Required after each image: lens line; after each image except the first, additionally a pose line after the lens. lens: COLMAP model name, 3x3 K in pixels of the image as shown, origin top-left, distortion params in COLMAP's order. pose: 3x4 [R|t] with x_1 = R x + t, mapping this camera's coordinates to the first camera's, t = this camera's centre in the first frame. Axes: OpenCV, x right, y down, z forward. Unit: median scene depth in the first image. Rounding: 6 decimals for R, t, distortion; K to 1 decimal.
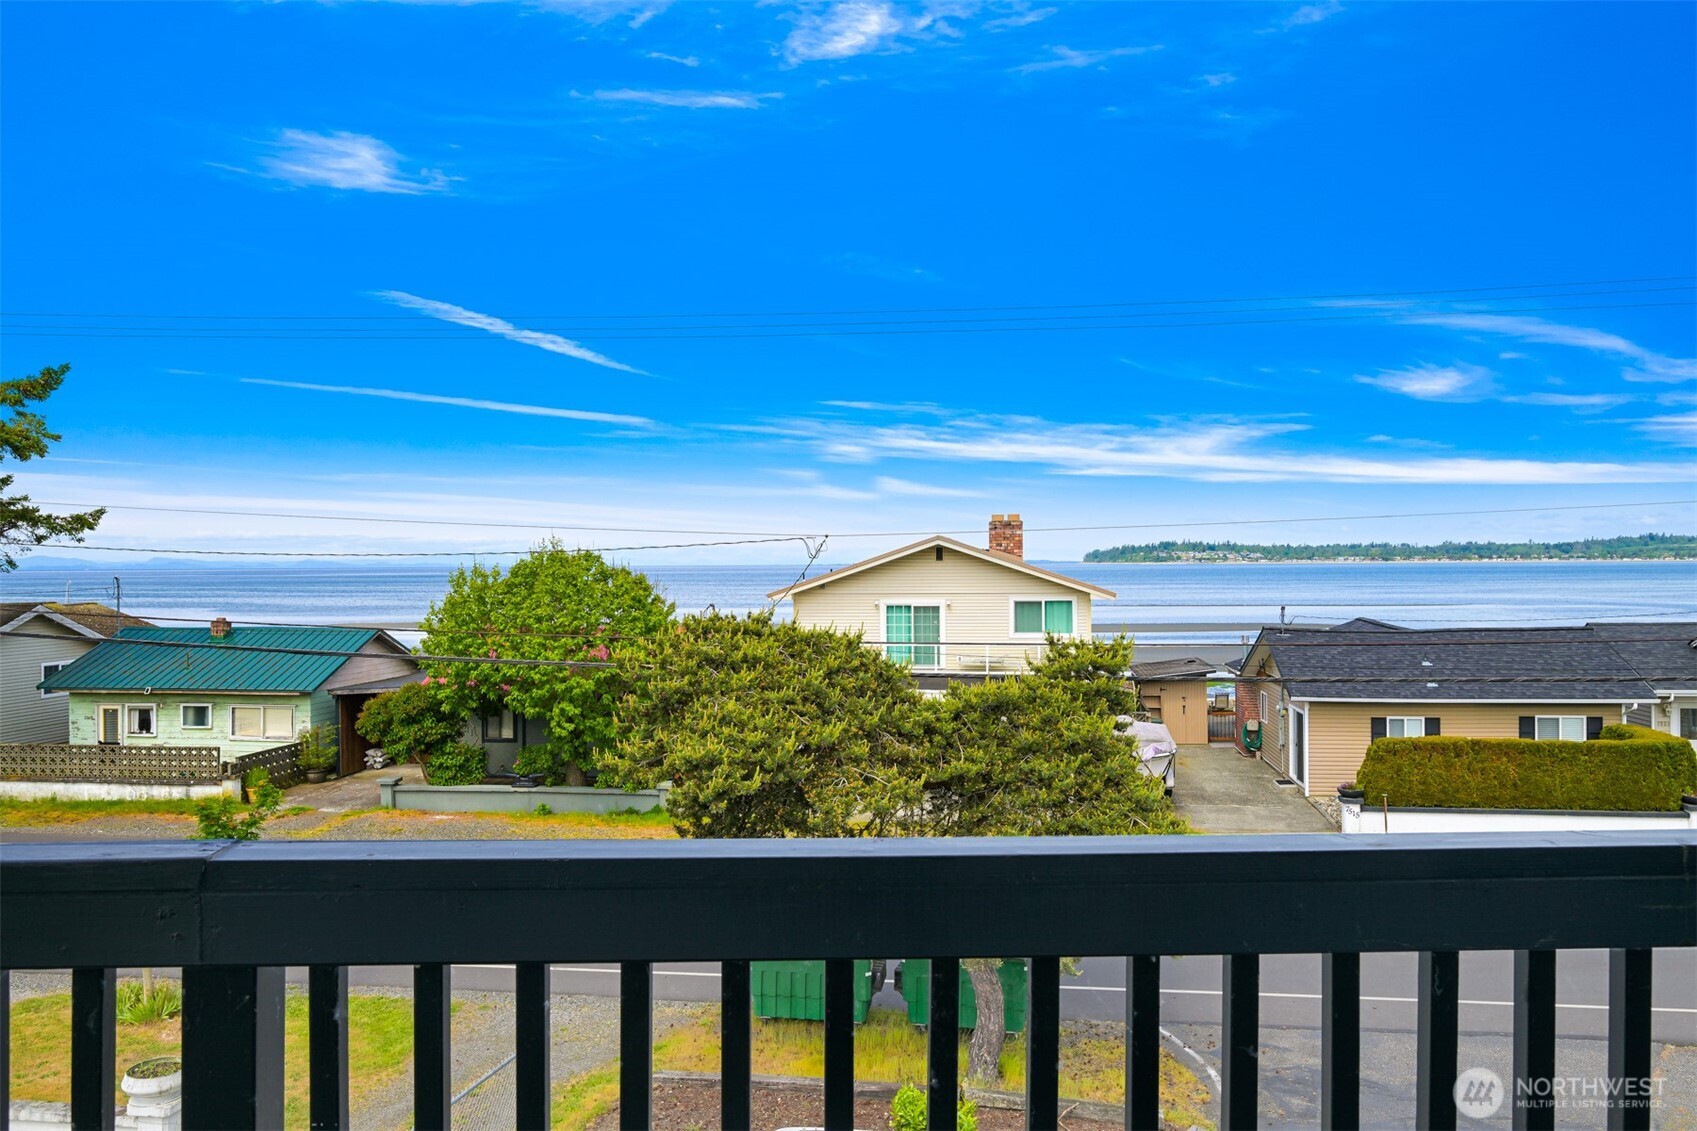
lens RADIAL K [[1249.0, 0, 846.2], [0, 1249.0, 568.6], [0, 0, 1]] dist [-0.038013, -0.000970]
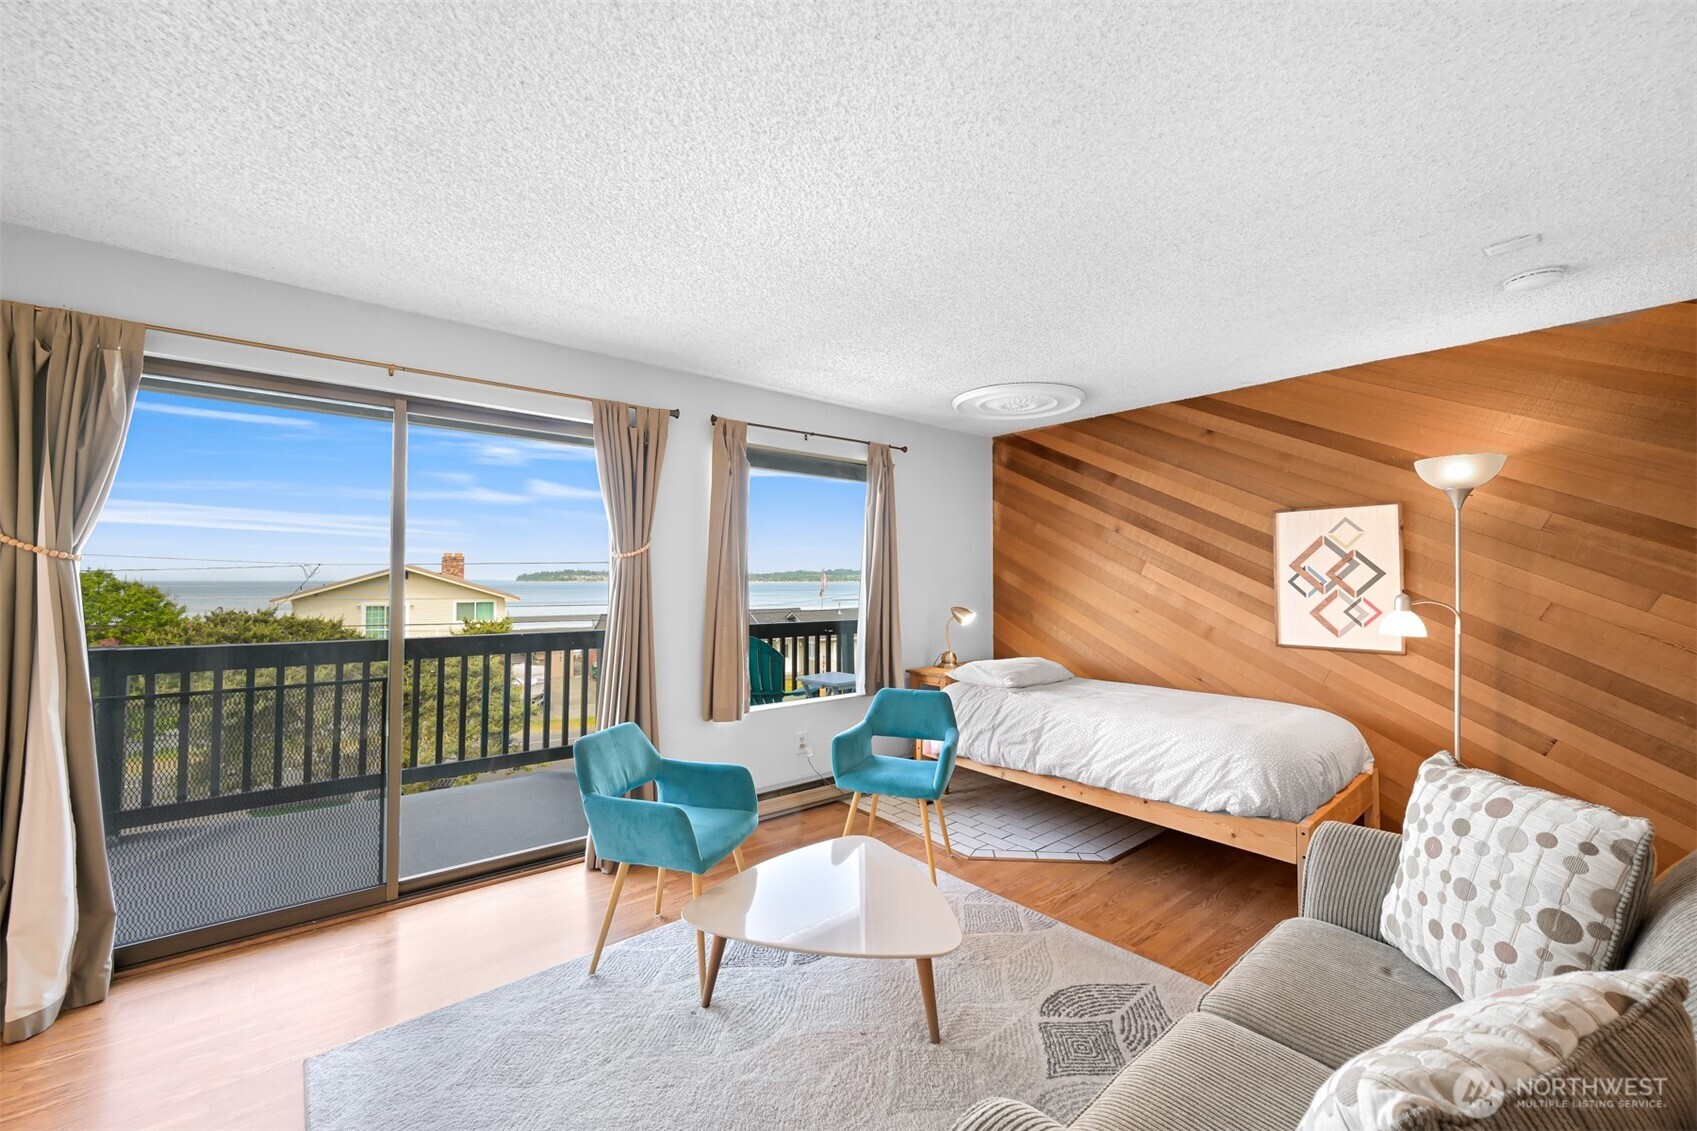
lens RADIAL K [[673.2, 0, 865.3], [0, 673.2, 562.9], [0, 0, 1]] dist [-0.001158, 0.000078]
pose [[0.787430, 0.024880, 0.615902, 0.003502], [-0.004454, 0.999389, -0.034677, 0.000209], [-0.616388, 0.024562, 0.787060, -0.114344]]
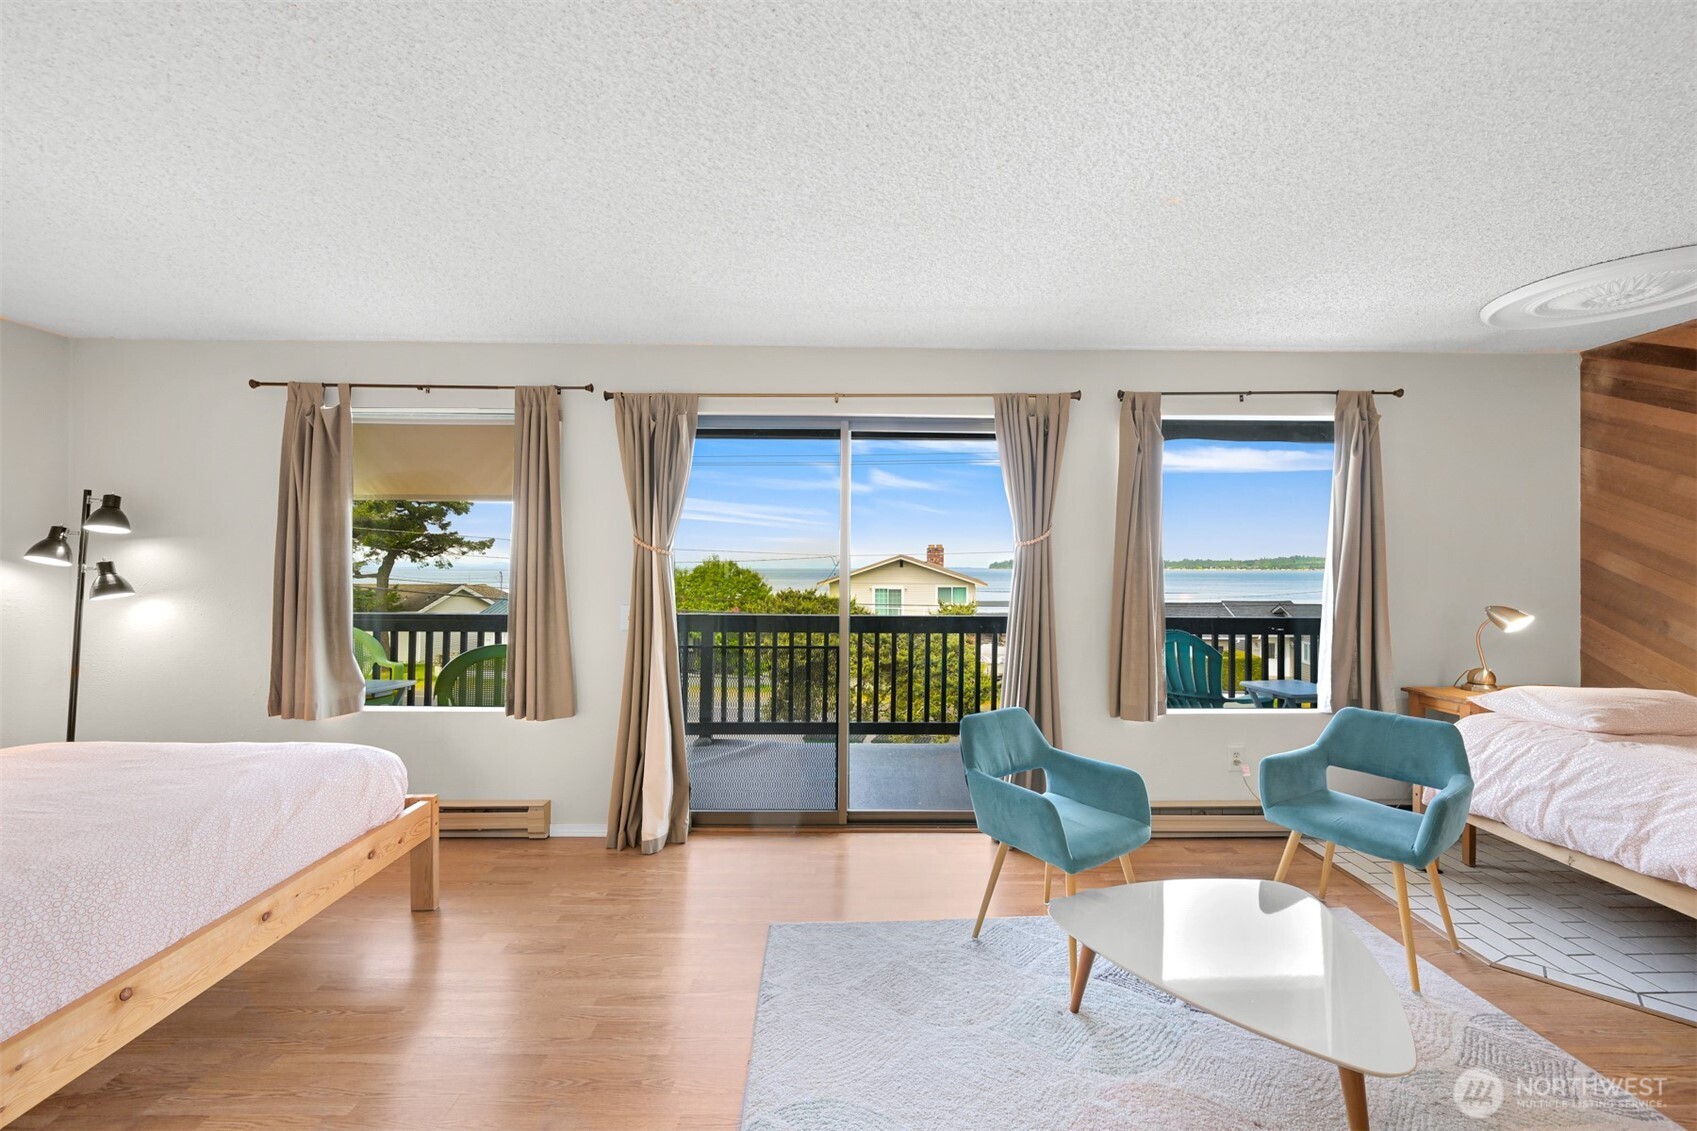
lens RADIAL K [[673.2, 0, 847.6], [0, 673.2, 564.5], [0, 0, 1]] dist [-0.001158, 0.000078]
pose [[0.999715, 0.008987, -0.022112, 0.012970], [-0.009192, 0.999915, -0.009196, 0.000109], [0.022027, 0.009397, 0.999713, -0.115996]]
